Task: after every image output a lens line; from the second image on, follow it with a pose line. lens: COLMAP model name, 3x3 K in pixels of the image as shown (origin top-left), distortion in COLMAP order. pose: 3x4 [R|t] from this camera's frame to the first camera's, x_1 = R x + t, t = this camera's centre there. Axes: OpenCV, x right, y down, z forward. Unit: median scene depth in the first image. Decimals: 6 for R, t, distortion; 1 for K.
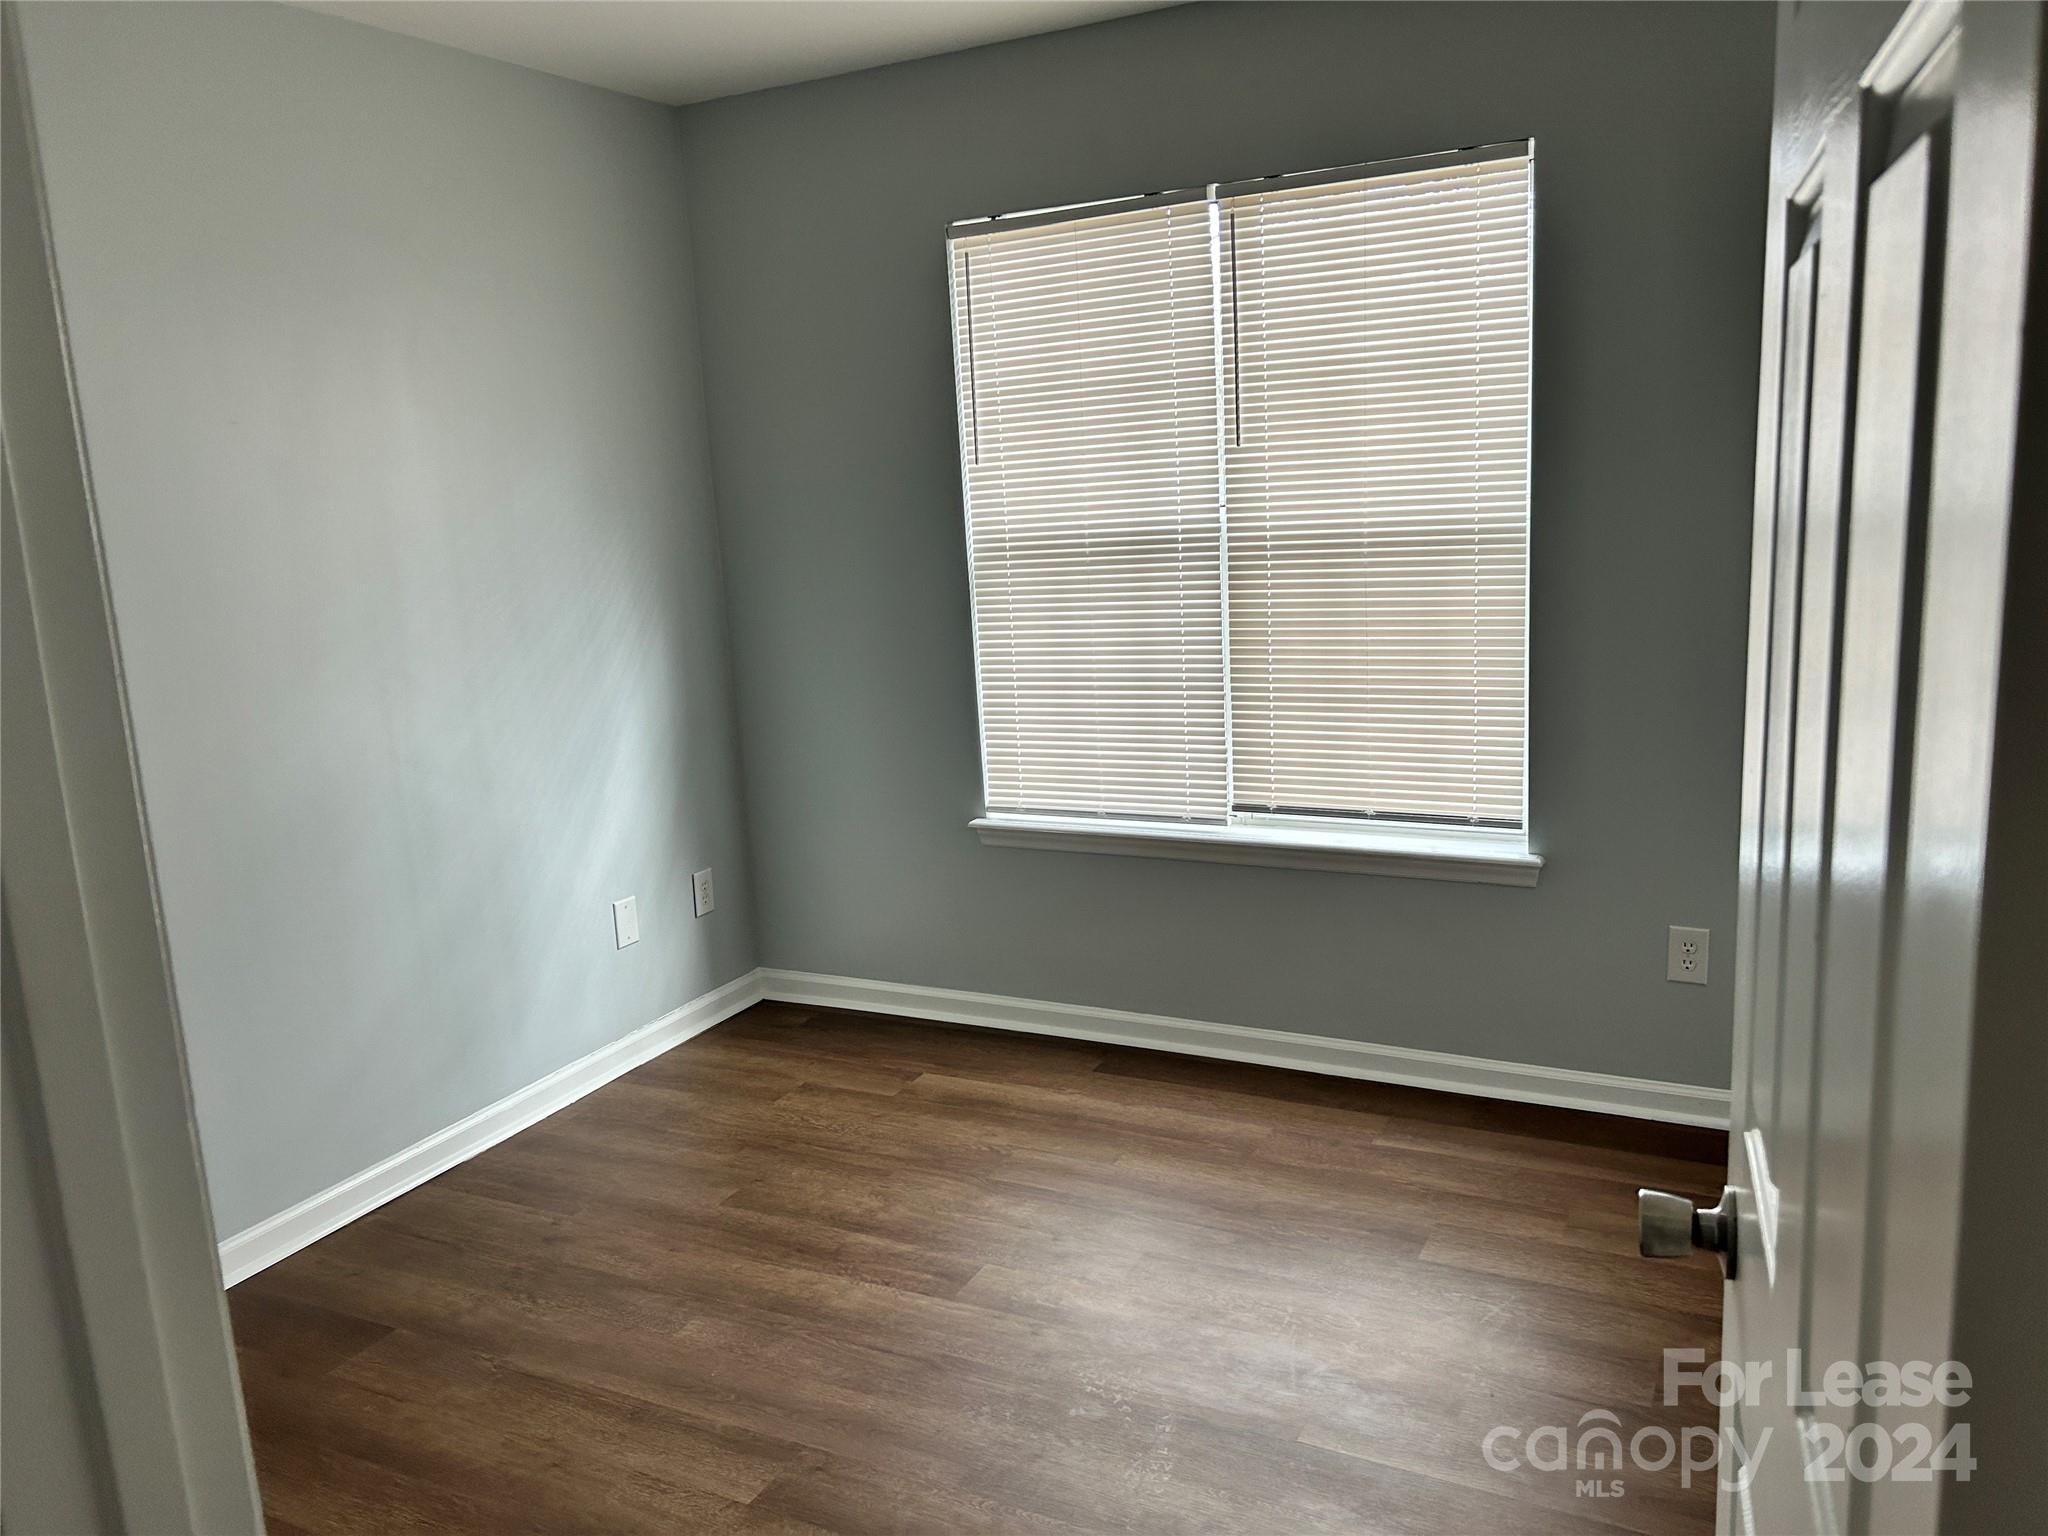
lens RADIAL K [[1524.4, 0, 1024.0], [0, 1524.4, 768.0], [0, 0, 1]] dist [-0.004494, -0.002379]
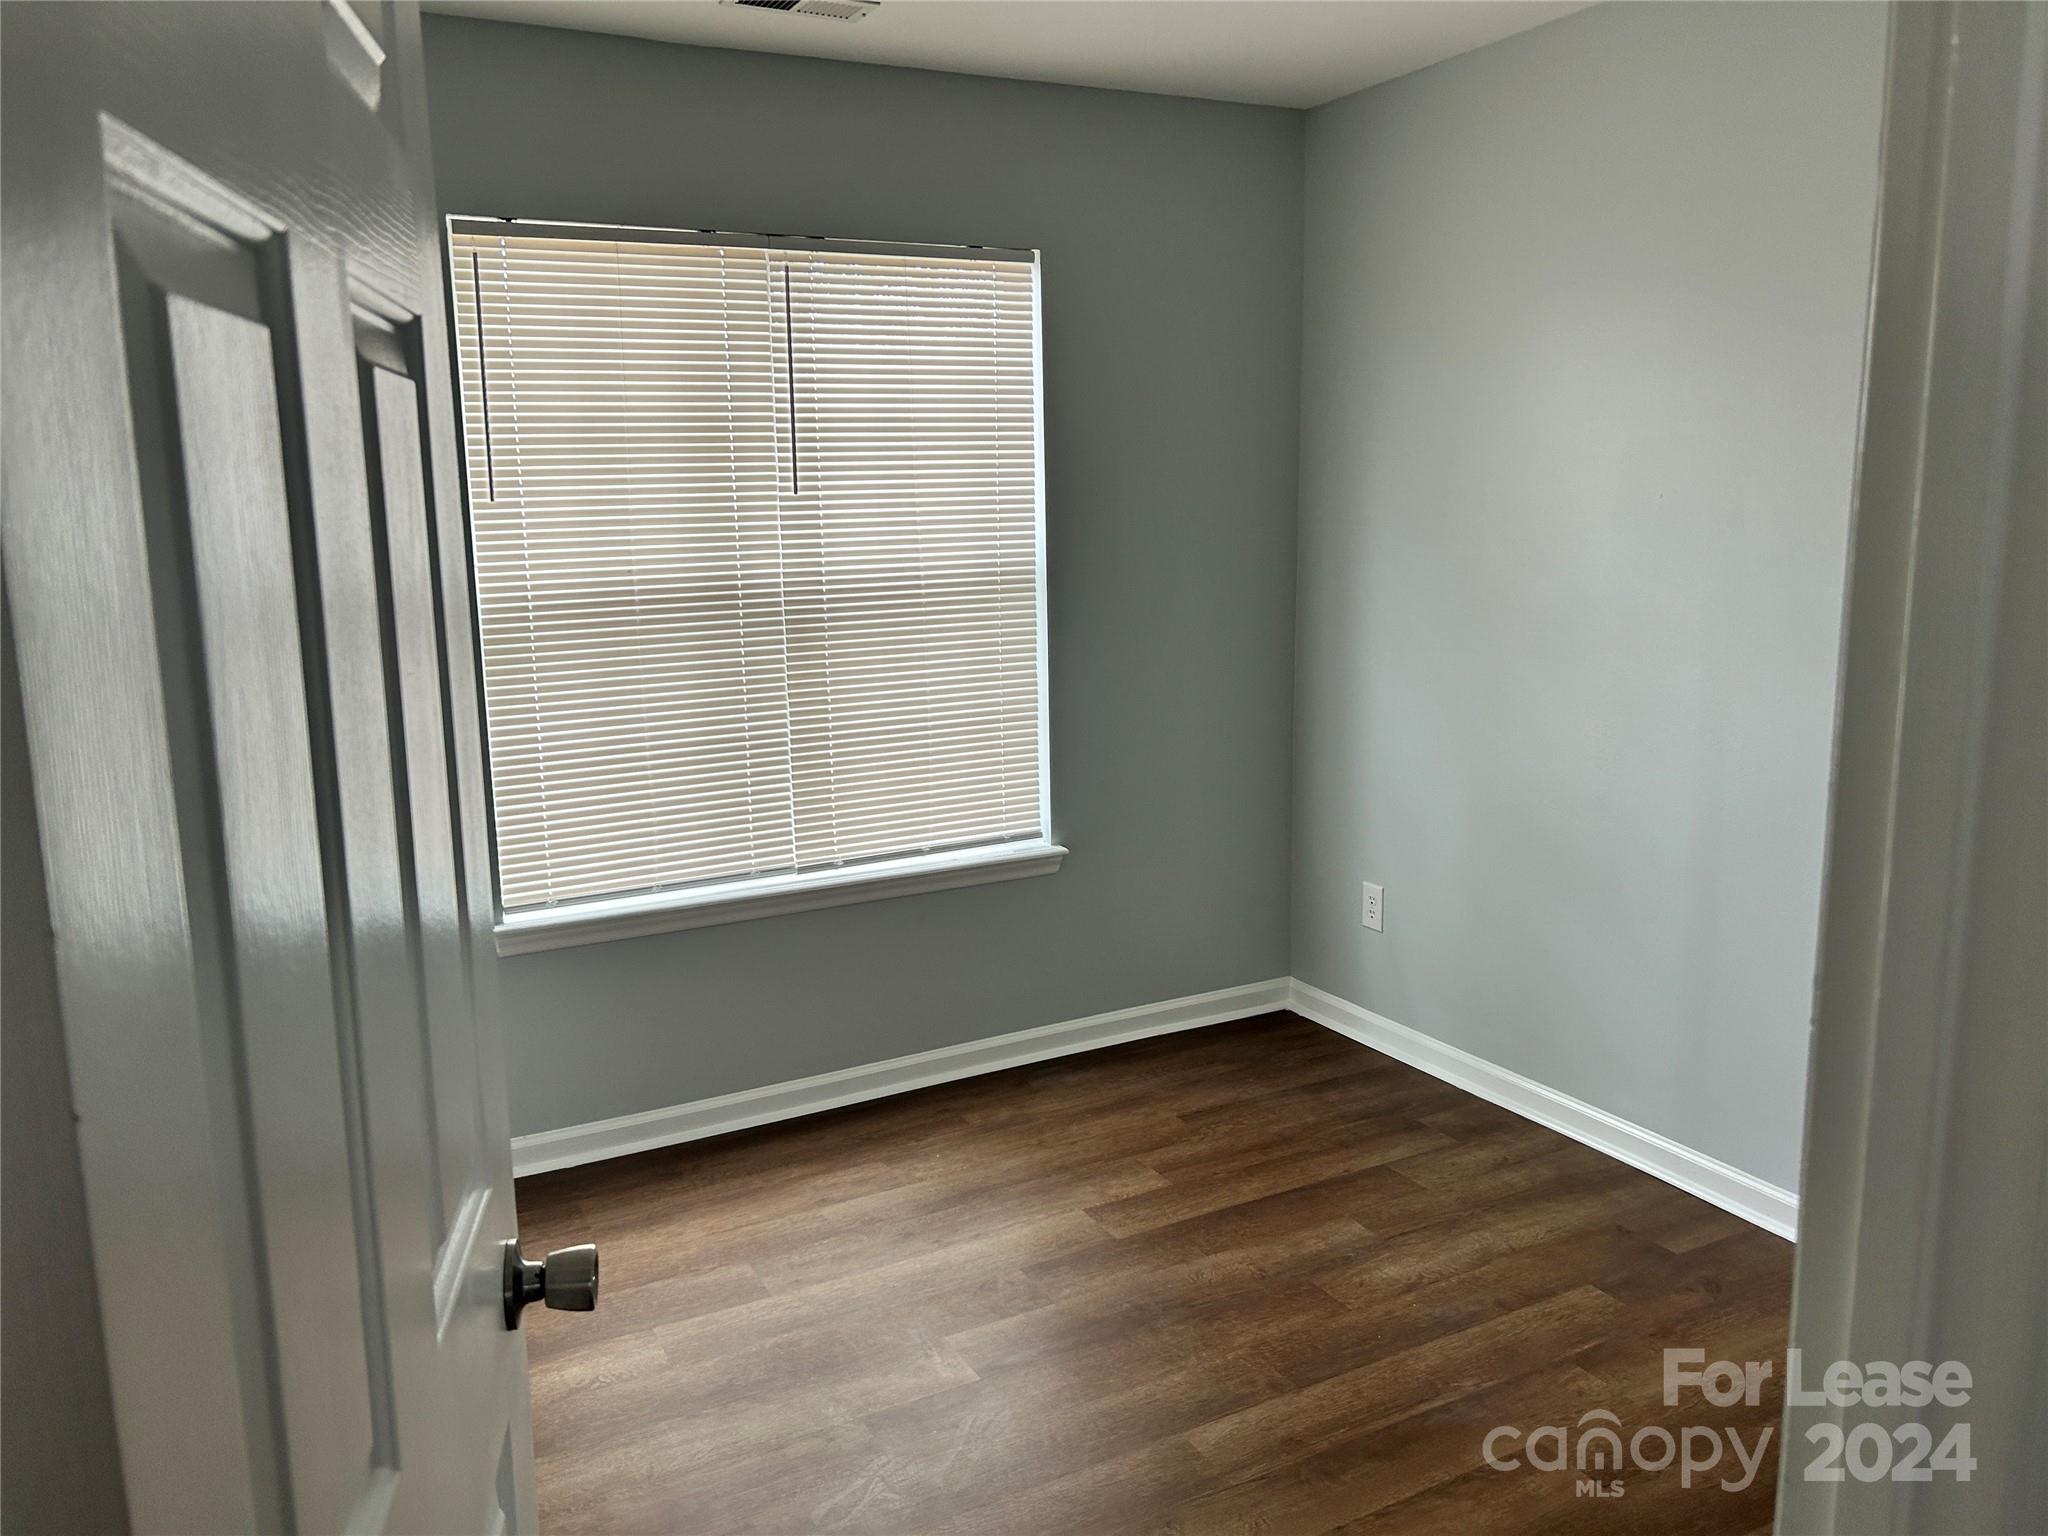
lens RADIAL K [[1524.4, 0, 1024.0], [0, 1524.4, 768.0], [0, 0, 1]] dist [-0.004494, -0.002379]
pose [[0.595931, -0.112985, 0.795048, -0.588602], [0.151806, 0.988052, 0.026626, -0.036762], [-0.788557, 0.104826, 0.605962, 0.280005]]
